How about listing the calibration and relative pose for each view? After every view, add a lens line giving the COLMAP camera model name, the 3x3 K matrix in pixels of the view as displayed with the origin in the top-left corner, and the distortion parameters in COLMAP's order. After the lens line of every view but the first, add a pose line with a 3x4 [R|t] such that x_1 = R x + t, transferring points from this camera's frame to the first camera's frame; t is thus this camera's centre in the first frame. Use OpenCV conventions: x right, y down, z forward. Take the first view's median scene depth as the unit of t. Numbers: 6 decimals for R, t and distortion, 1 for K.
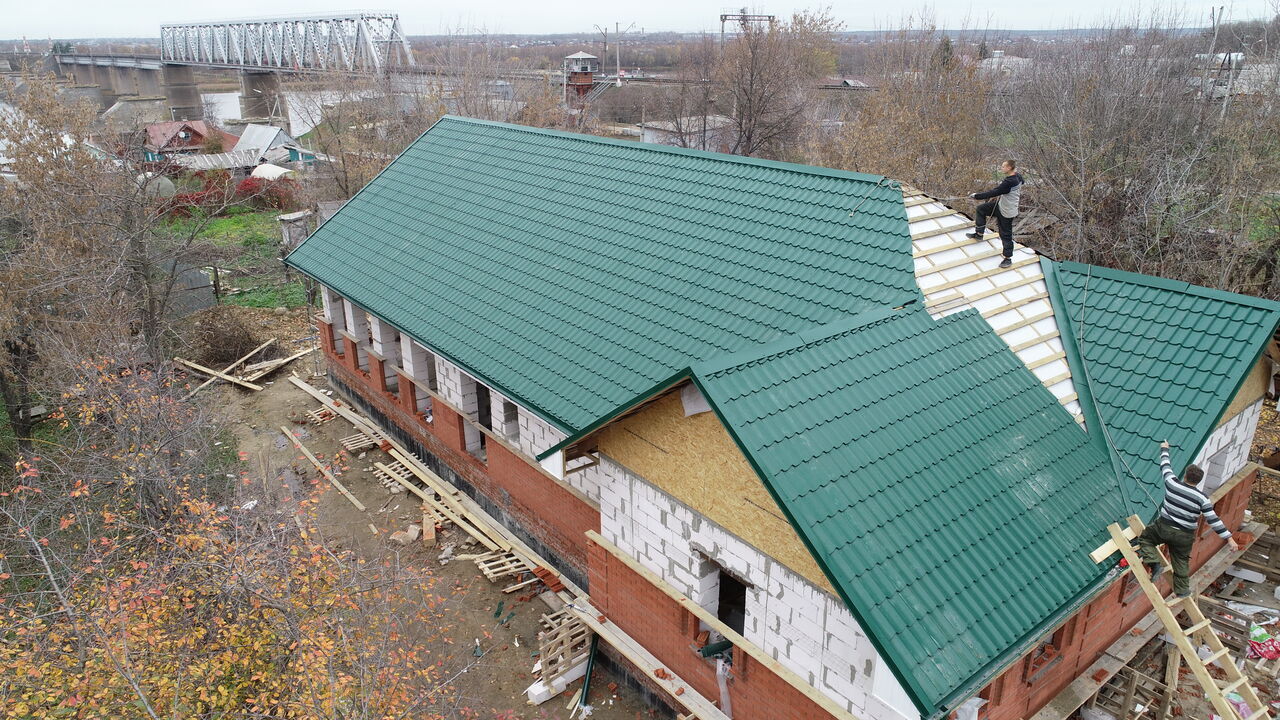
lens RADIAL K [[856.8, 0, 636.8], [0, 856.8, 365.5], [0, 0, 1]] dist [-0.002678, 0.000555]
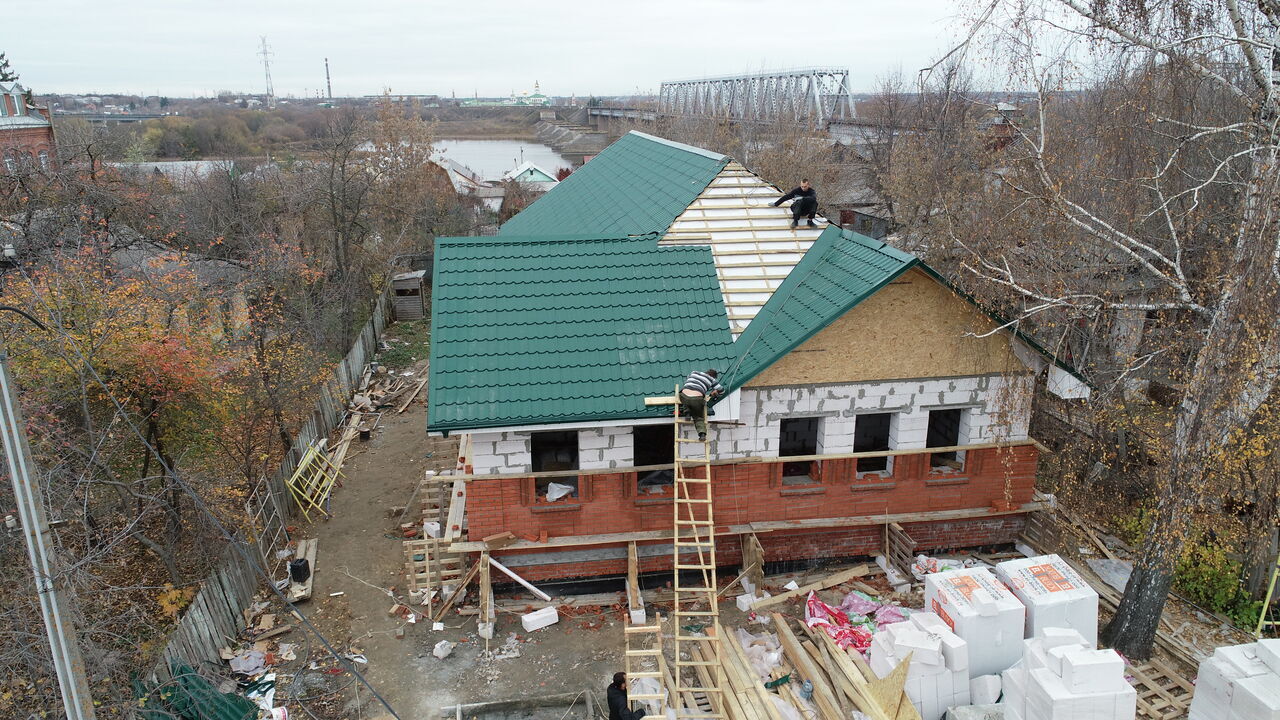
lens RADIAL K [[856.8, 0, 633.6], [0, 856.8, 361.0], [0, 0, 1]] dist [-0.002678, 0.000555]
pose [[0.863369, 0.148946, -0.482088, 0.578168], [-0.179866, 0.983522, -0.018251, 0.092589], [0.471426, 0.102469, 0.875932, -0.121430]]
